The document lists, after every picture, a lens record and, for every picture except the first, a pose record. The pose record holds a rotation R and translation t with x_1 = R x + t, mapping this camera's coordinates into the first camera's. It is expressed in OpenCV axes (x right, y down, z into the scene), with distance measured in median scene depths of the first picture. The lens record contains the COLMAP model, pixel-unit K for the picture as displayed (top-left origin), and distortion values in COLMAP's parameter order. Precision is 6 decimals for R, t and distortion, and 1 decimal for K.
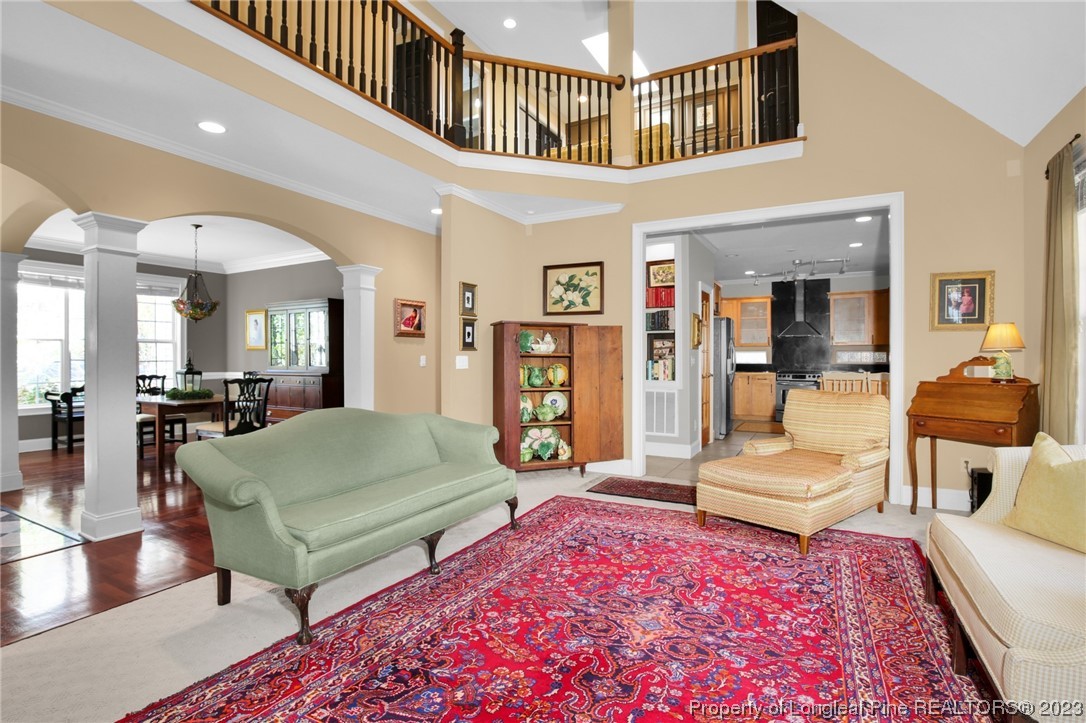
lens RADIAL K [[520.0, 0, 544.6], [0, 520.0, 356.6], [0, 0, 1]] dist [-0.028572, 0.000504]
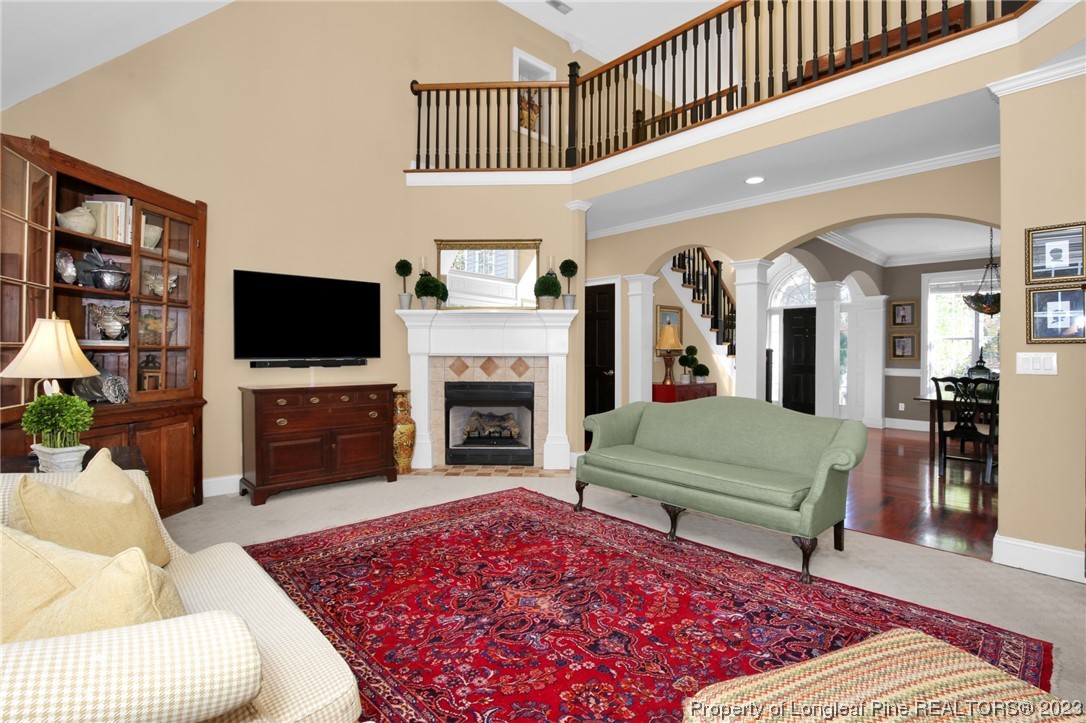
lens RADIAL K [[527.6, 0, 547.8], [0, 527.6, 362.6], [0, 0, 1]] dist [-0.023774, 0.000587]
pose [[-0.322470, 0.018021, -0.946408, 1.147186], [-0.002011, 0.999803, 0.019723, -0.000826], [0.946577, 0.008263, -0.322371, 1.304668]]
